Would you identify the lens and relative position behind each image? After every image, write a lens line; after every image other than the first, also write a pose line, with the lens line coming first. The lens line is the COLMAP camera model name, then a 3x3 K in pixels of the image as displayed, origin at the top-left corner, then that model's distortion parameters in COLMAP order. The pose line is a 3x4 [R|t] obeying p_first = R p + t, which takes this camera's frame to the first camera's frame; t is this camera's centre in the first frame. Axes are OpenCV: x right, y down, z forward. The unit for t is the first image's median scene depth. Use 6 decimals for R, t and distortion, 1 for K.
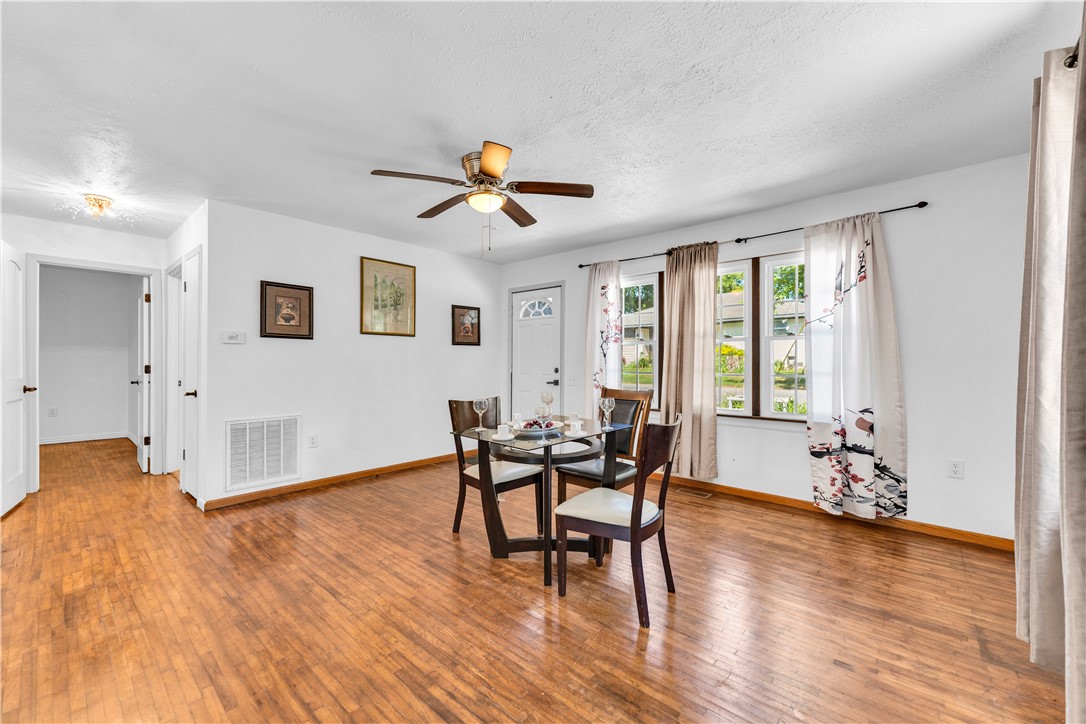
lens RADIAL K [[434.1, 0, 539.5], [0, 434.1, 365.0], [0, 0, 1]] dist [0.004567, 0.000187]
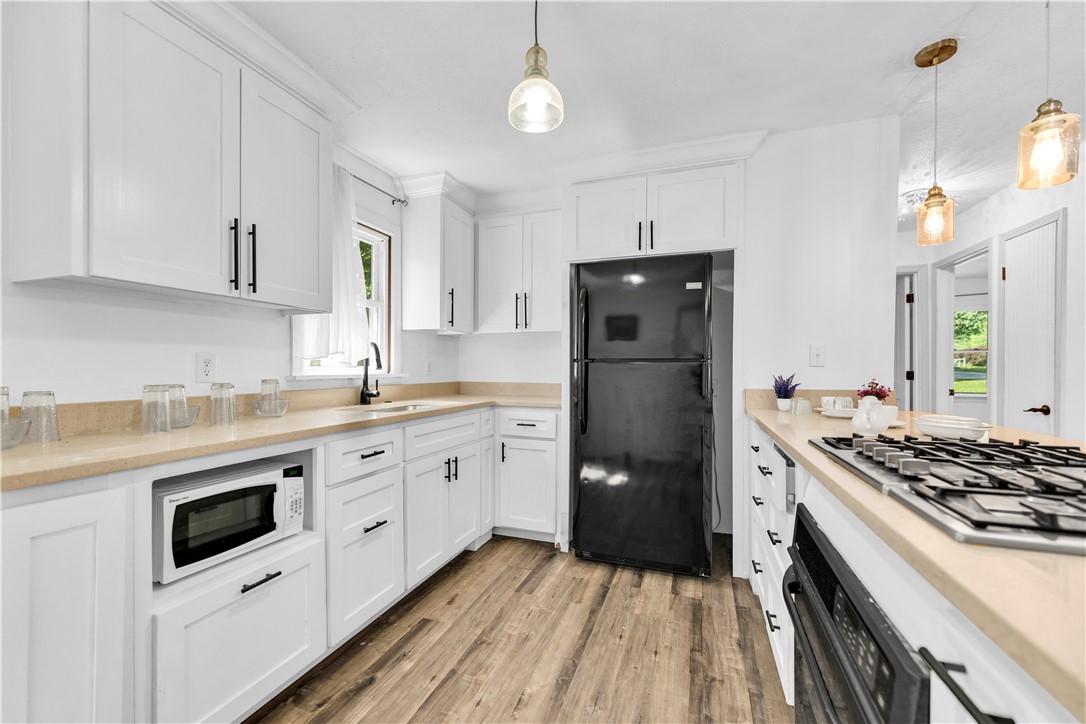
lens RADIAL K [[439.1, 0, 540.1], [0, 439.1, 364.0], [0, 0, 1]] dist [0.002968, 0.000322]
pose [[0.375783, -0.008202, -0.926671, -0.385690], [-0.001395, 0.999955, -0.009416, -0.004544], [0.926706, 0.004831, 0.375755, -0.093189]]
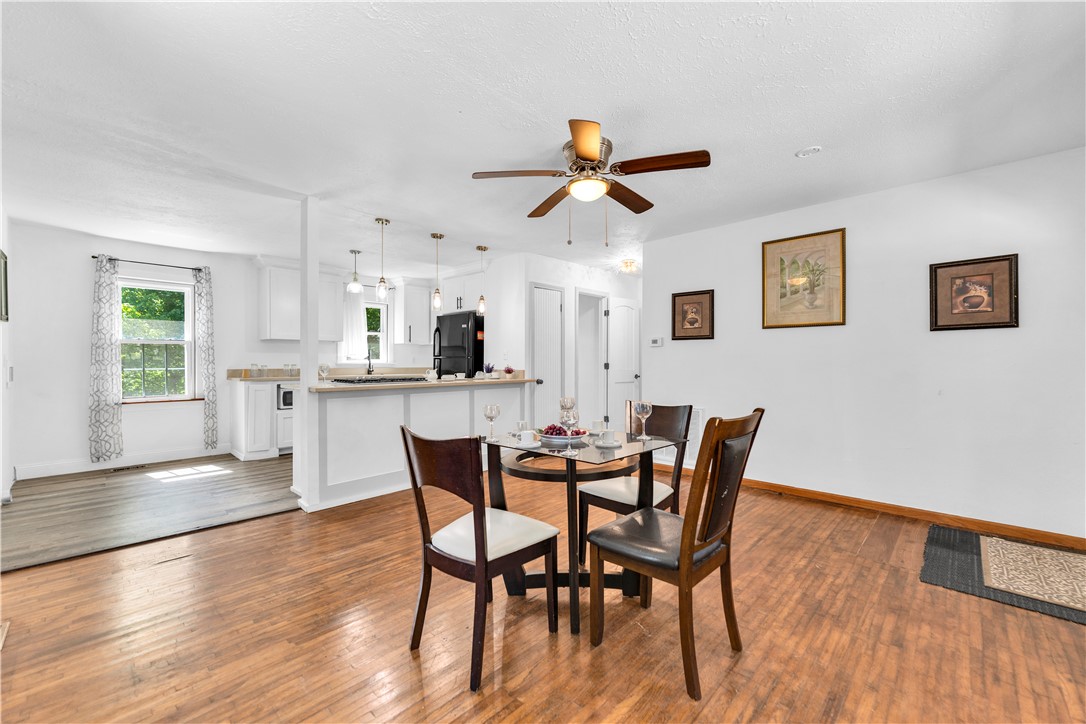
lens RADIAL K [[434.1, 0, 539.5], [0, 434.1, 365.0], [0, 0, 1]] dist [0.004567, 0.000187]
pose [[-0.034933, 0.008044, -0.999357, 0.565534], [-0.003636, 0.999960, 0.008176, -0.002928], [0.999383, 0.003919, -0.034903, 0.639705]]
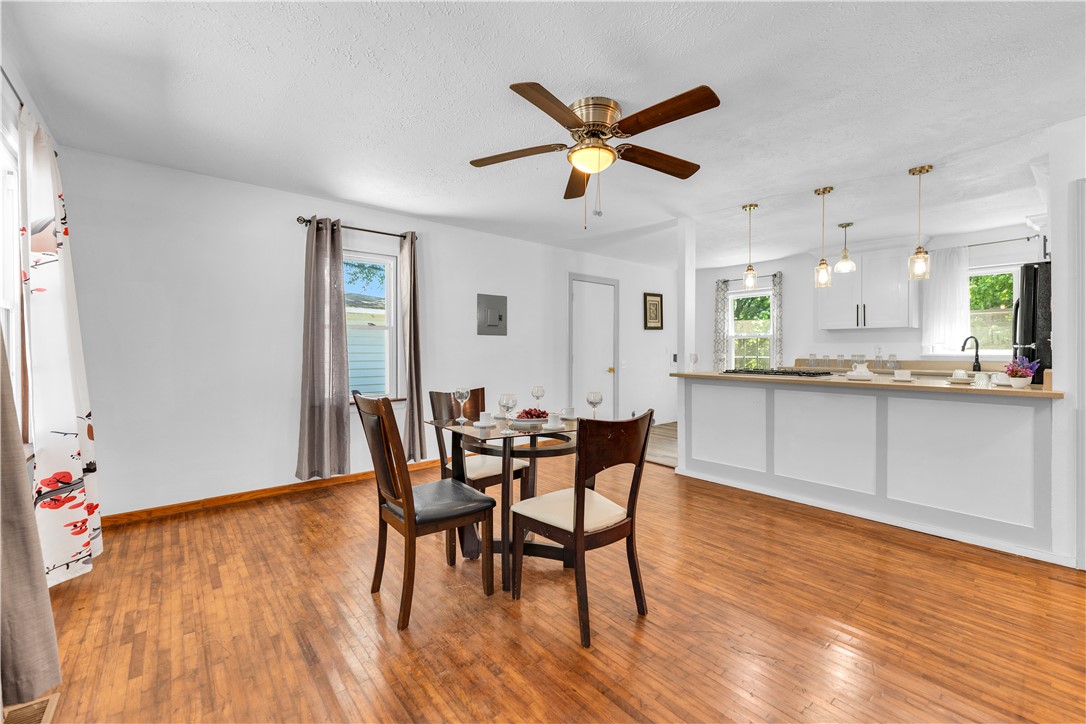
lens RADIAL K [[446.3, 0, 545.4], [0, 446.3, 350.2], [0, 0, 1]] dist [0.001456, 0.000059]
pose [[-0.991698, -0.004637, 0.128505, -0.101089], [-0.004103, 0.999982, 0.004414, -0.008173], [-0.128523, 0.003850, -0.991699, 1.284424]]
